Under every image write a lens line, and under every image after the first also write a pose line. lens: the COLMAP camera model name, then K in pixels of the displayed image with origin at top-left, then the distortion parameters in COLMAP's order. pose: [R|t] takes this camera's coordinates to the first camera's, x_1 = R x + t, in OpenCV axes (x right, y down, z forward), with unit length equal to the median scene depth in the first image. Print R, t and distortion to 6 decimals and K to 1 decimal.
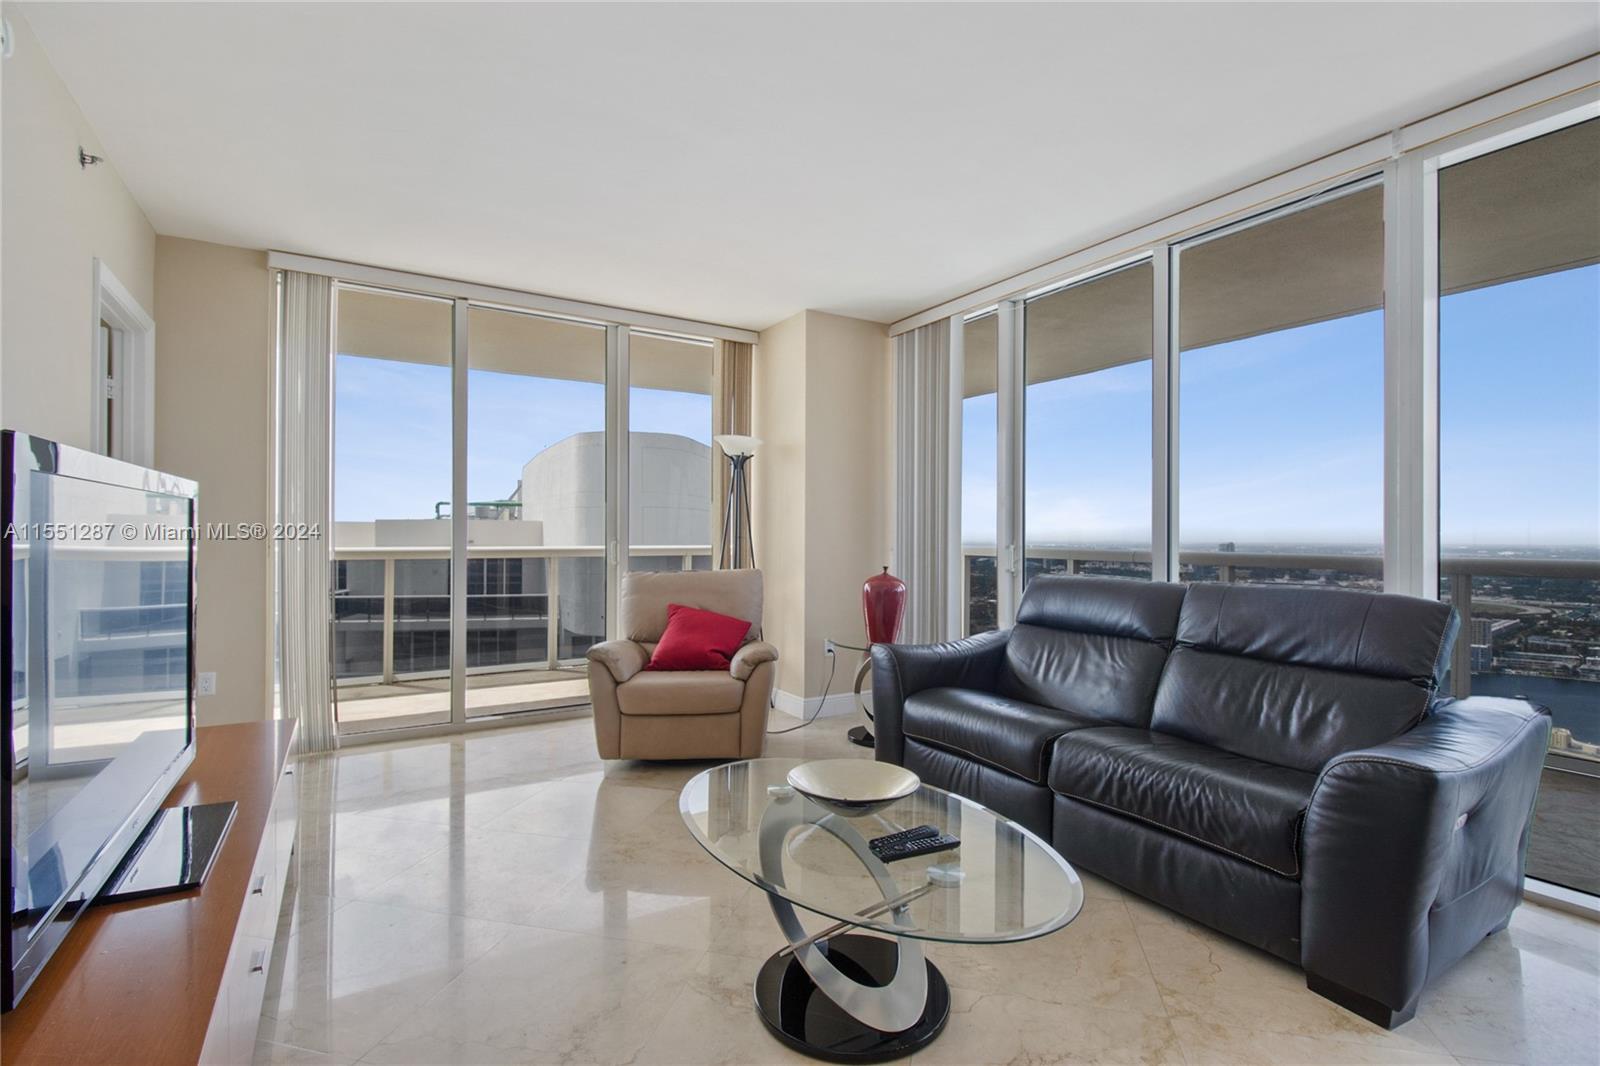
lens RADIAL K [[752.7, 0, 800.0], [0, 752.7, 533.0], [0, 0, 1]] dist [0.009886, -0.000741]
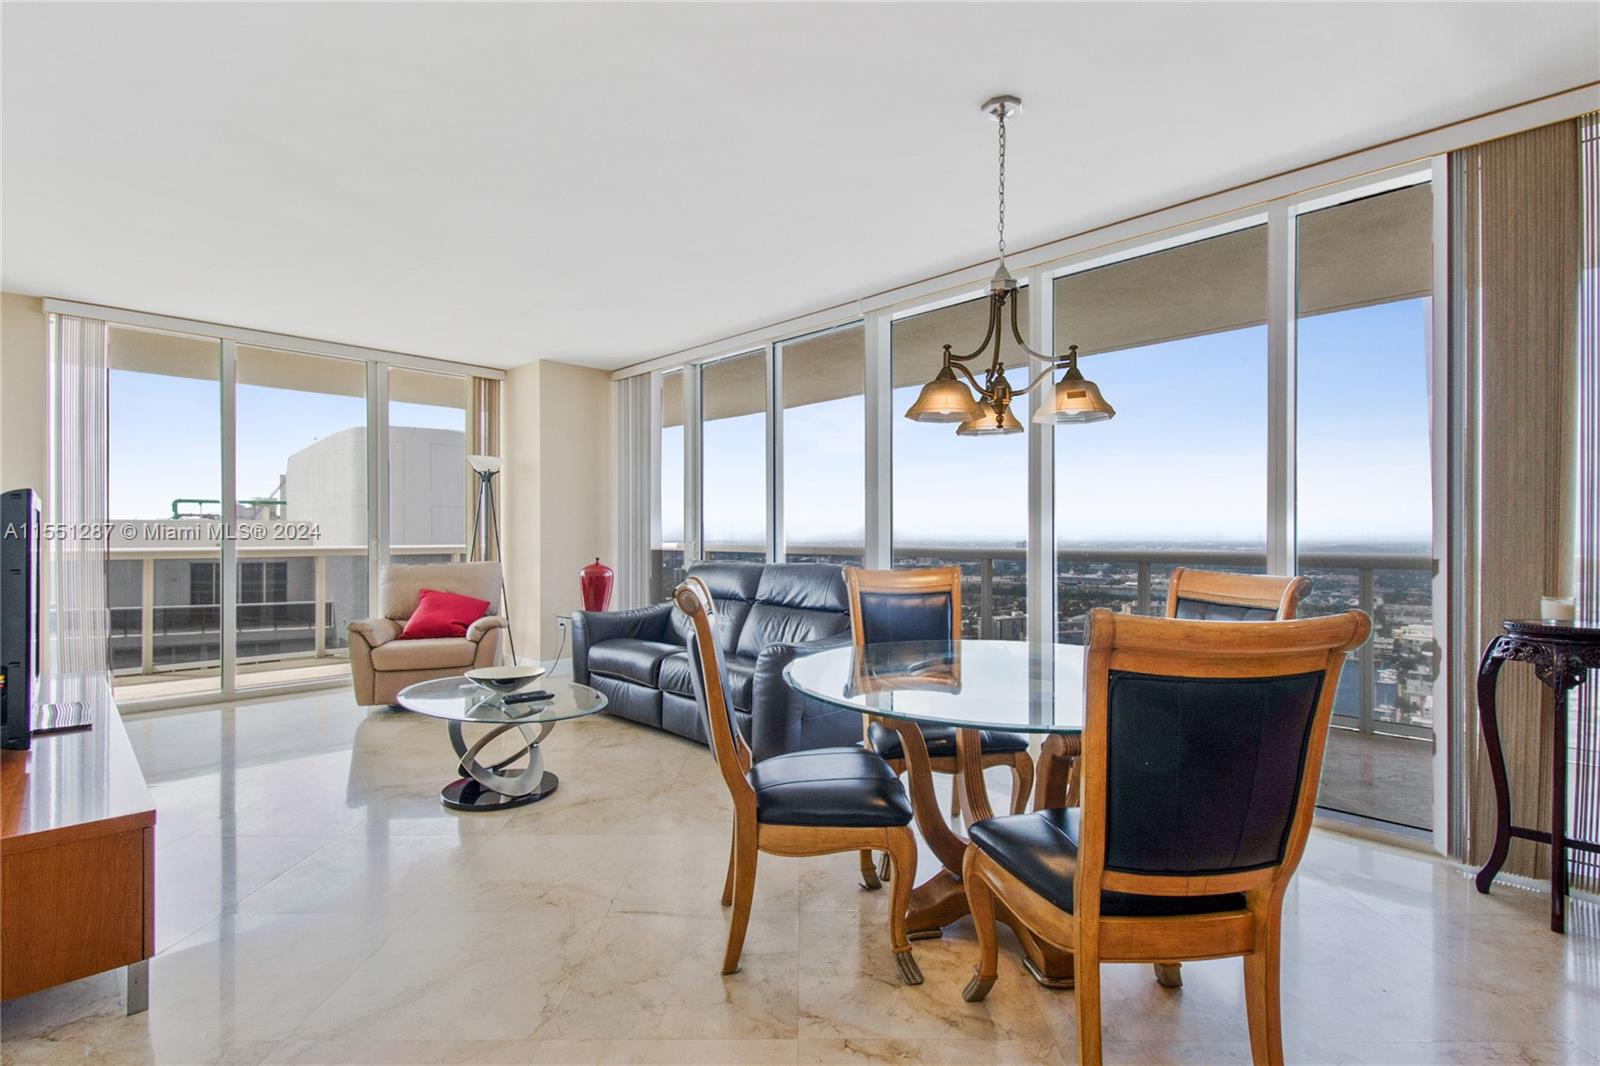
lens RADIAL K [[752.7, 0, 800.0], [0, 752.7, 533.0], [0, 0, 1]] dist [0.009886, -0.000741]
pose [[0.970547, -0.005901, 0.240840, 0.141394], [0.005636, 0.999983, 0.001789, -0.000212], [-0.240846, -0.000379, 0.970563, -0.392965]]
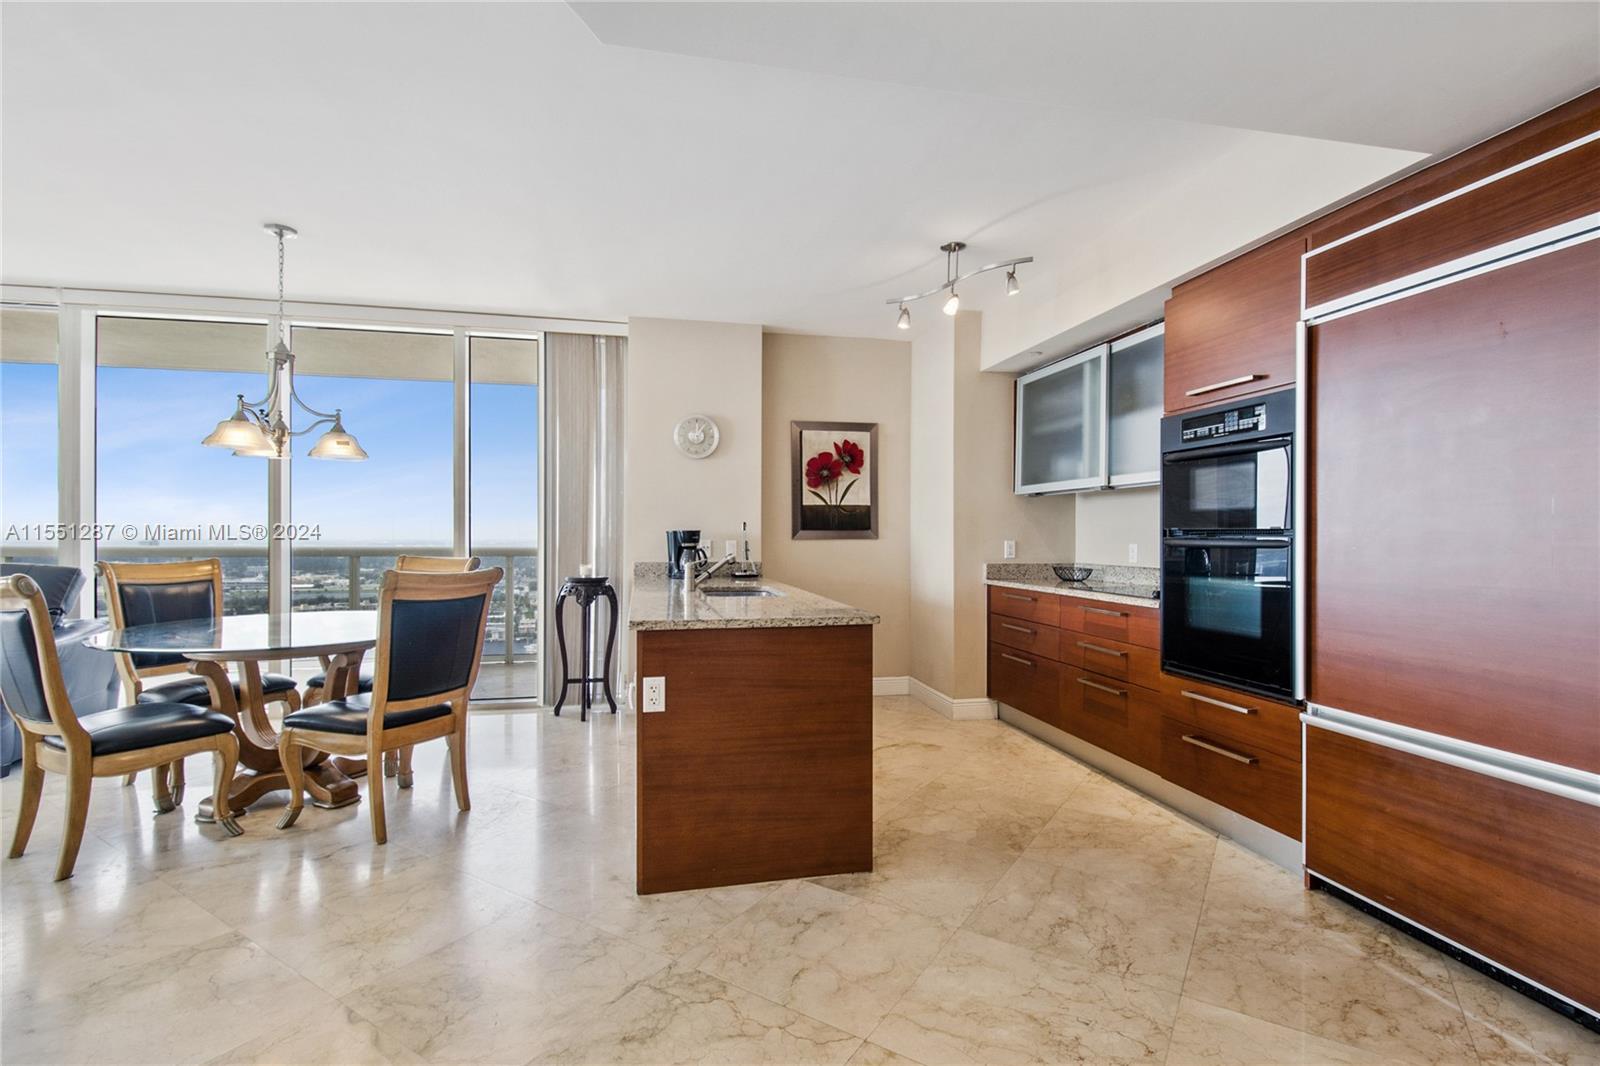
lens RADIAL K [[752.7, 0, 800.0], [0, 752.7, 533.0], [0, 0, 1]] dist [0.009886, -0.000741]
pose [[0.322536, -0.006622, 0.946534, -0.170885], [-0.000642, 0.999974, 0.007215, -0.003586], [-0.946557, -0.002935, 0.322524, -0.670758]]
